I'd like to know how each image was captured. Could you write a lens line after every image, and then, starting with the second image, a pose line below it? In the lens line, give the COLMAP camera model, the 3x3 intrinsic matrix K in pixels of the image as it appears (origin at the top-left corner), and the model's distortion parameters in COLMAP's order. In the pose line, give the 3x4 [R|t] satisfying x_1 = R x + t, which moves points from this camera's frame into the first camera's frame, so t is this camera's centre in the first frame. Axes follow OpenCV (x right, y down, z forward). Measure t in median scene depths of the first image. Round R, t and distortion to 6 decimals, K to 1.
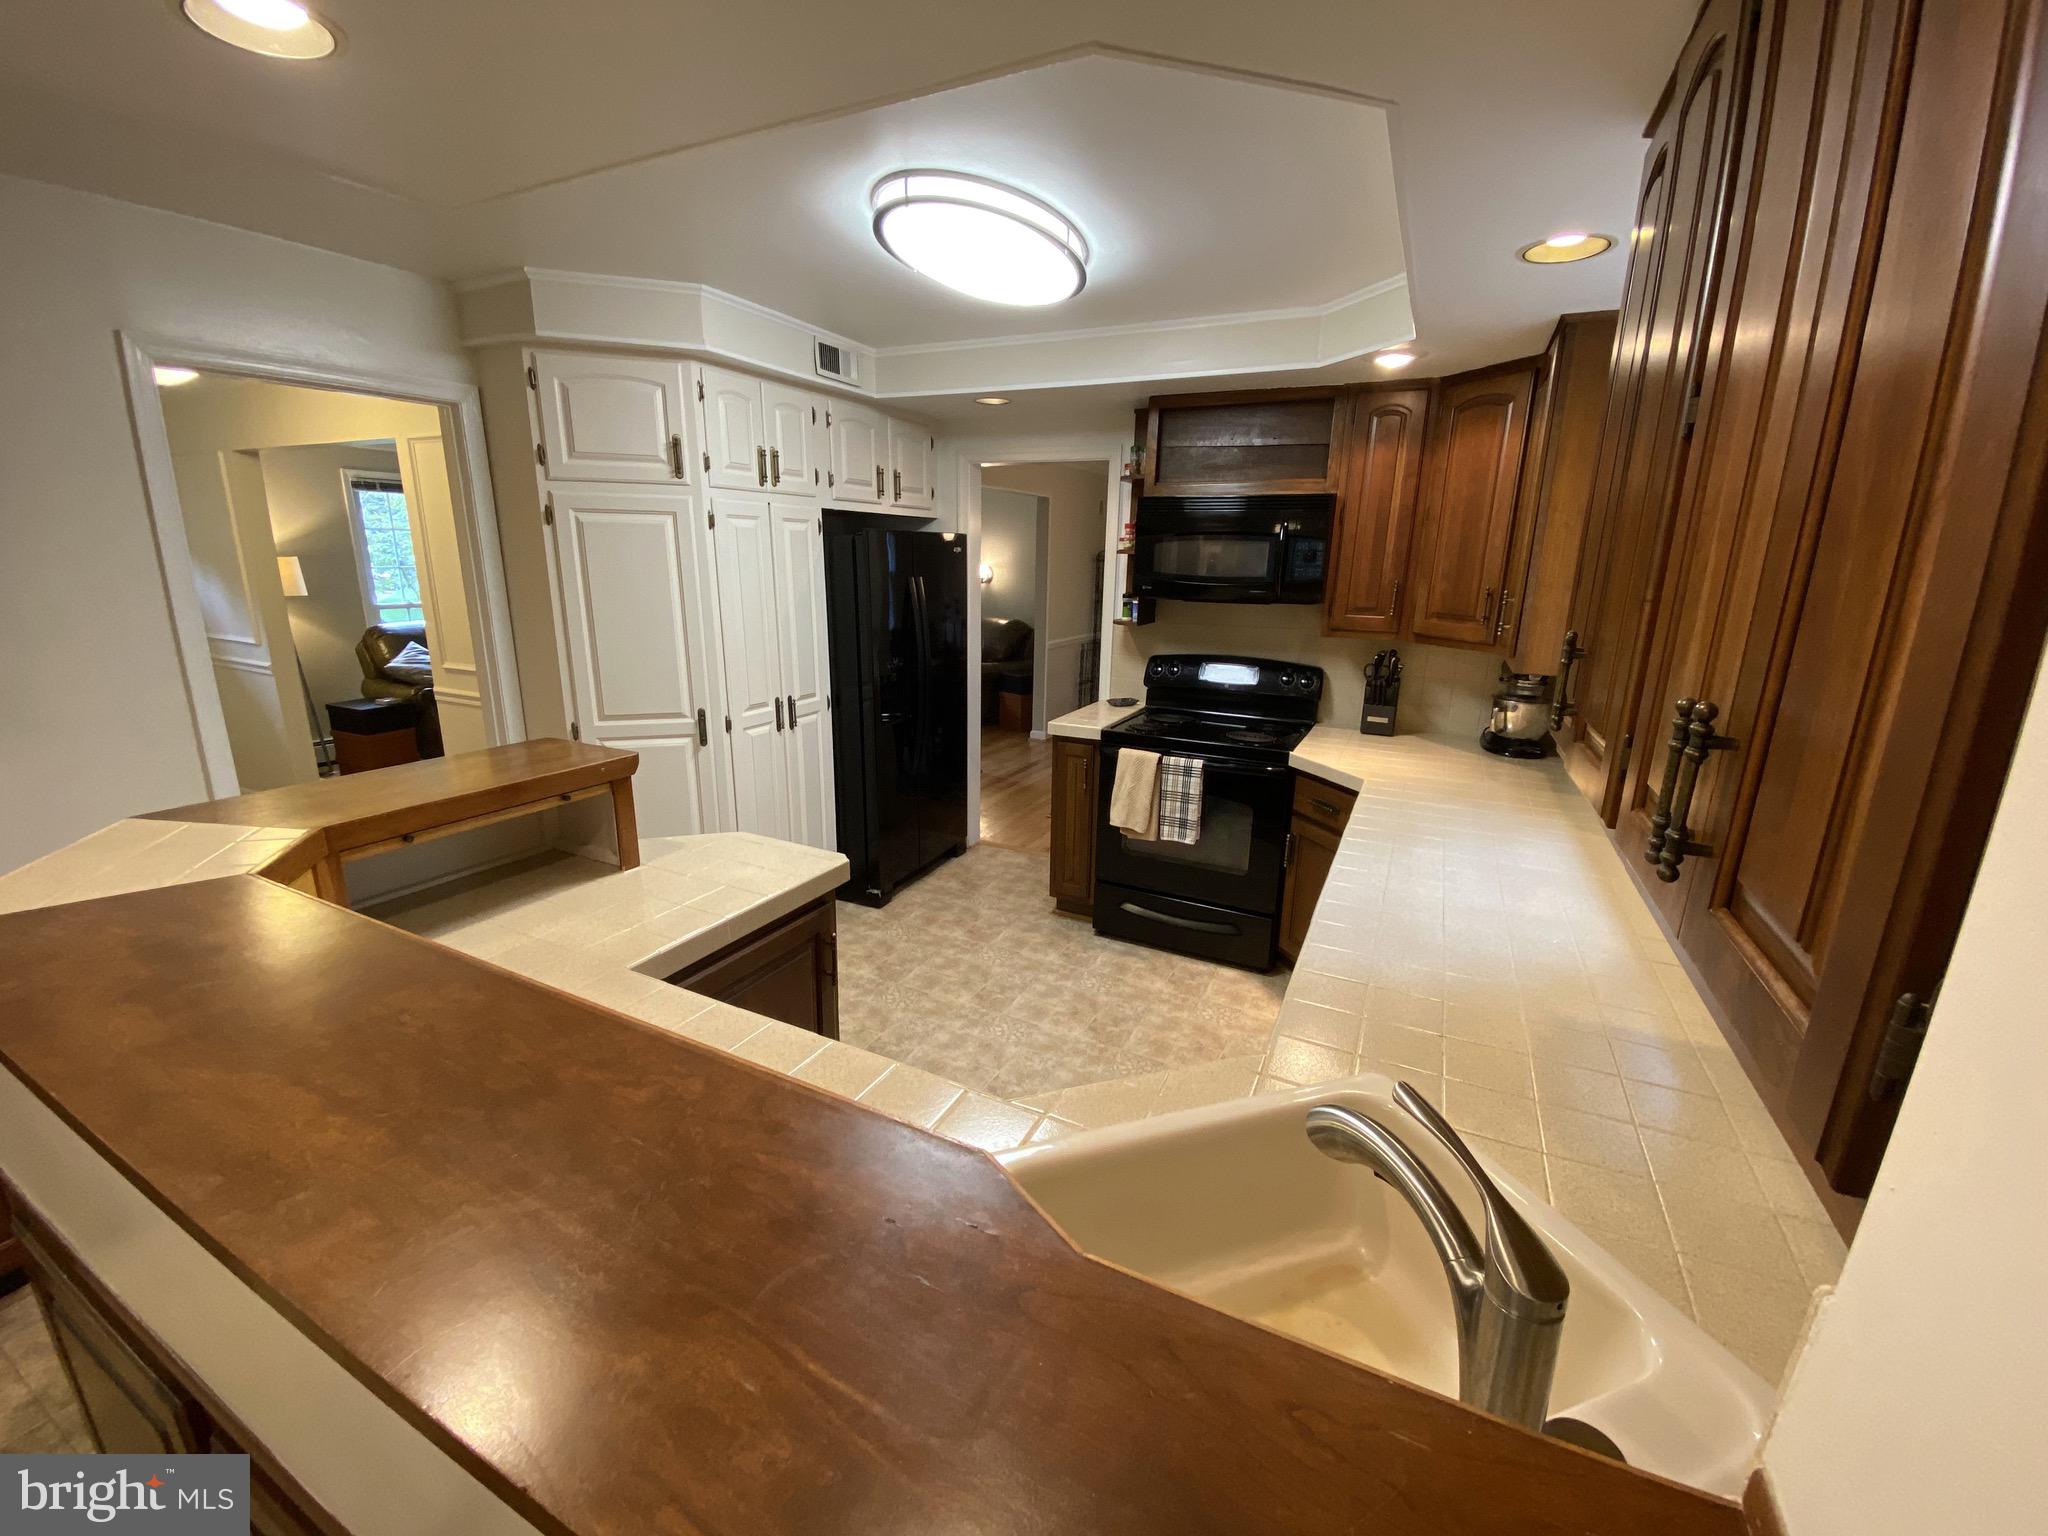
lens RADIAL K [[824.2, 0, 1024.0], [0, 824.2, 768.0], [0, 0, 1]] dist [-0.000088, -0.000134]
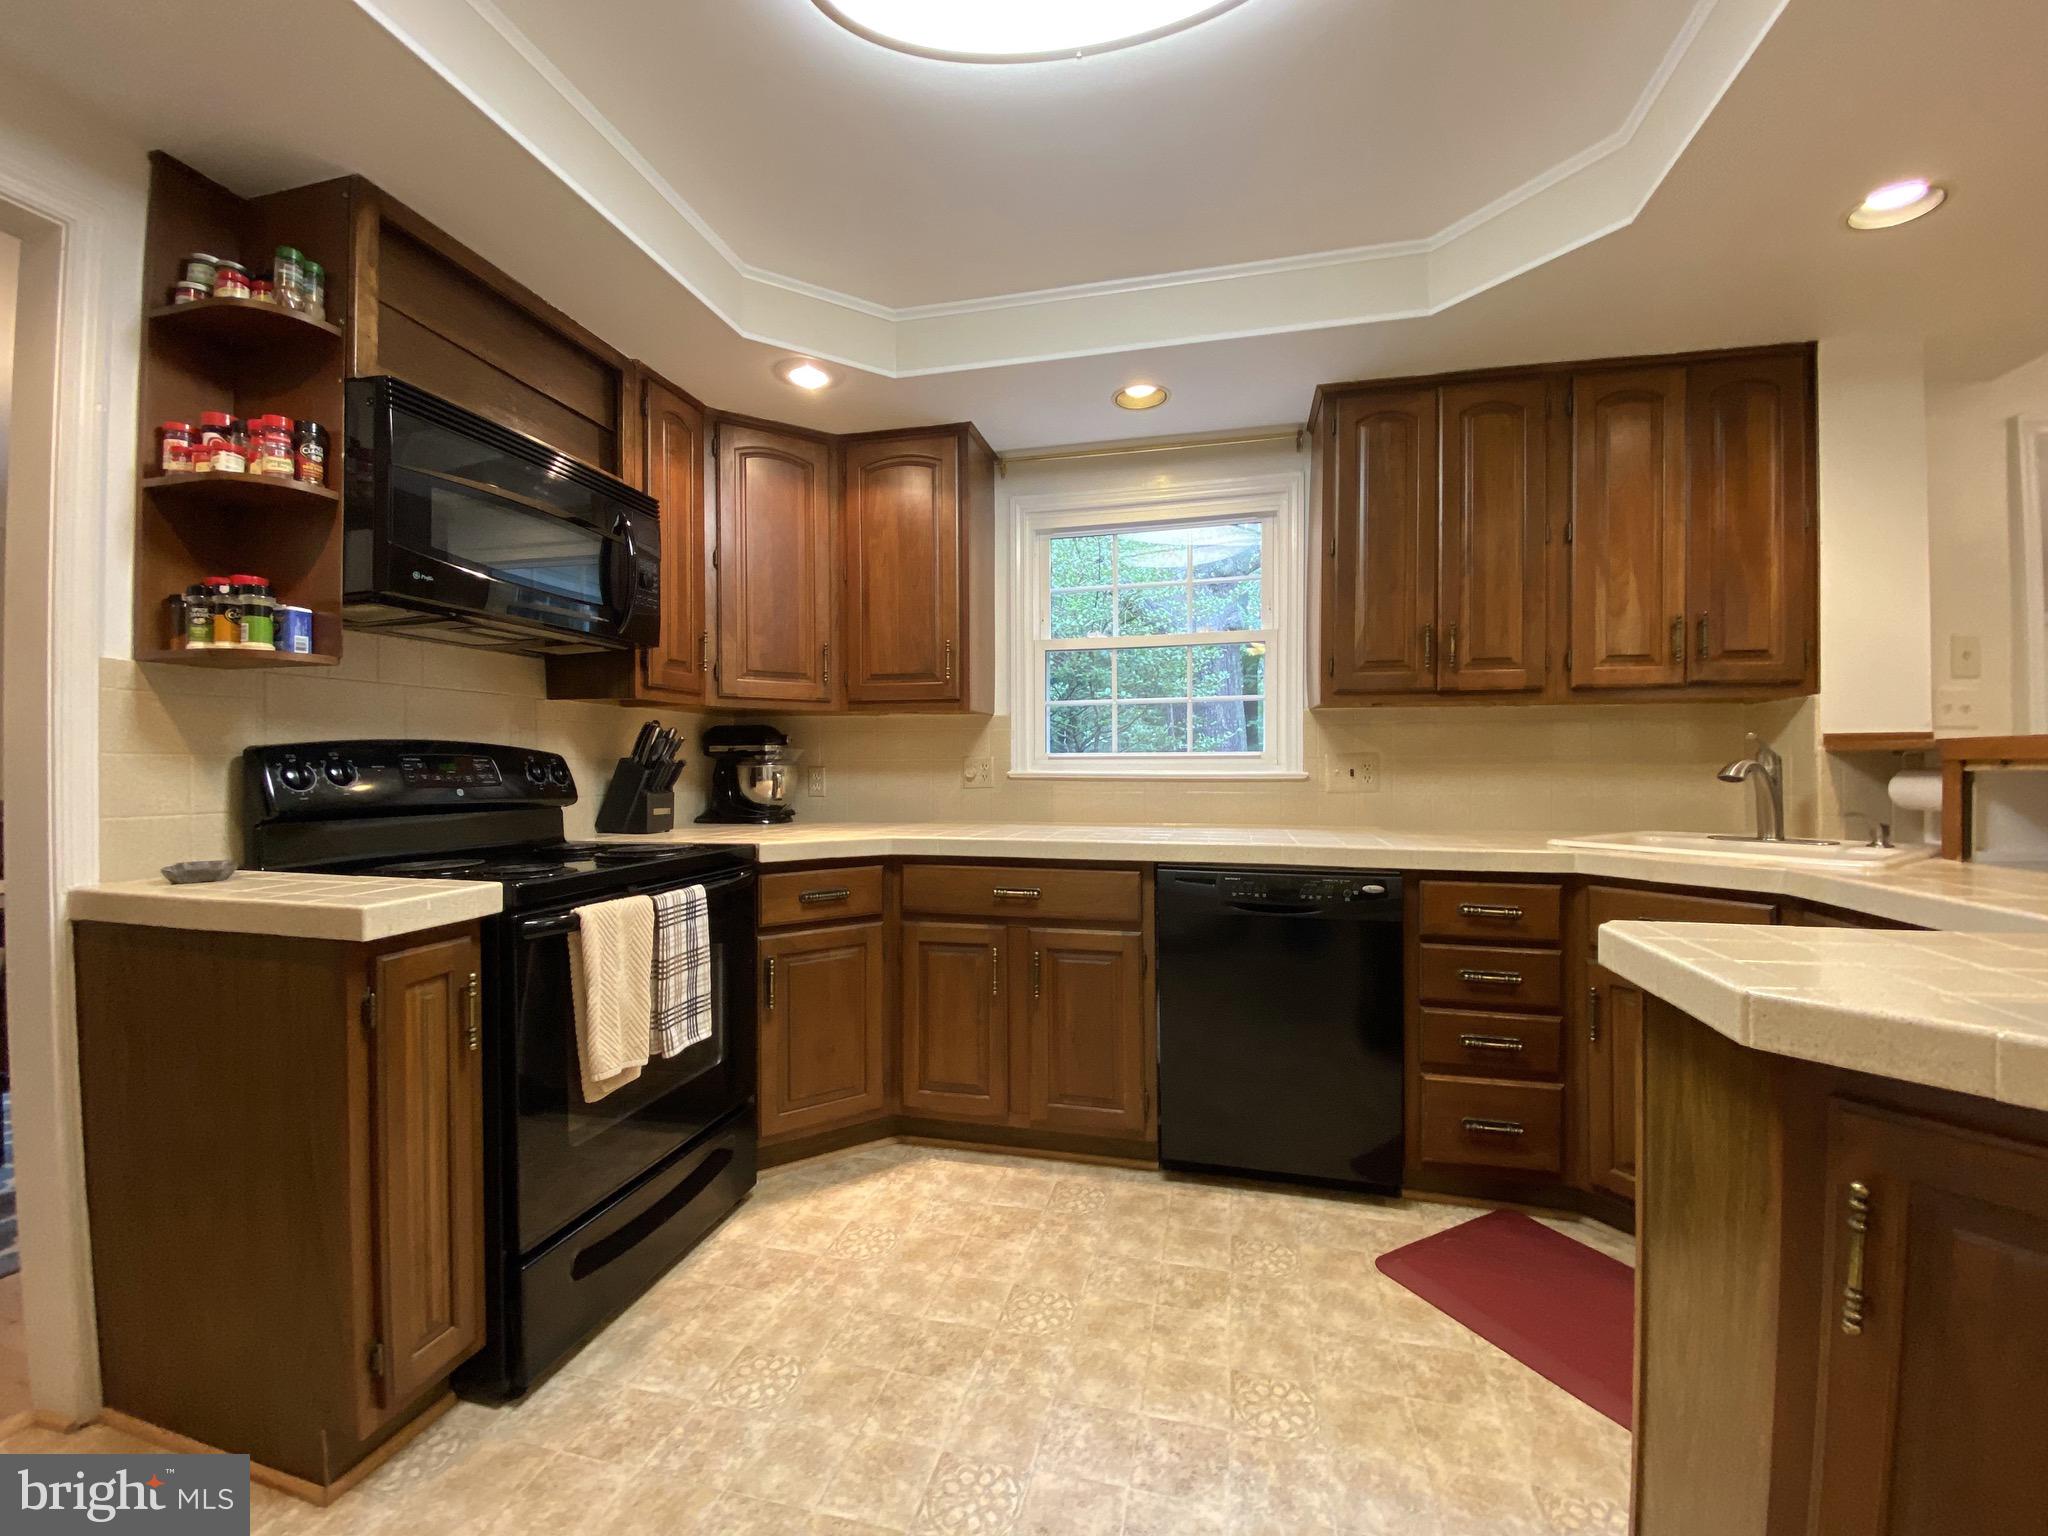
lens RADIAL K [[824.2, 0, 1024.0], [0, 824.2, 768.0], [0, 0, 1]] dist [-0.000088, -0.000134]
pose [[-0.218090, -0.016740, 0.975785, -0.397298], [0.244566, 0.967011, 0.071250, -0.073924], [-0.944788, 0.254183, -0.206801, 0.867411]]
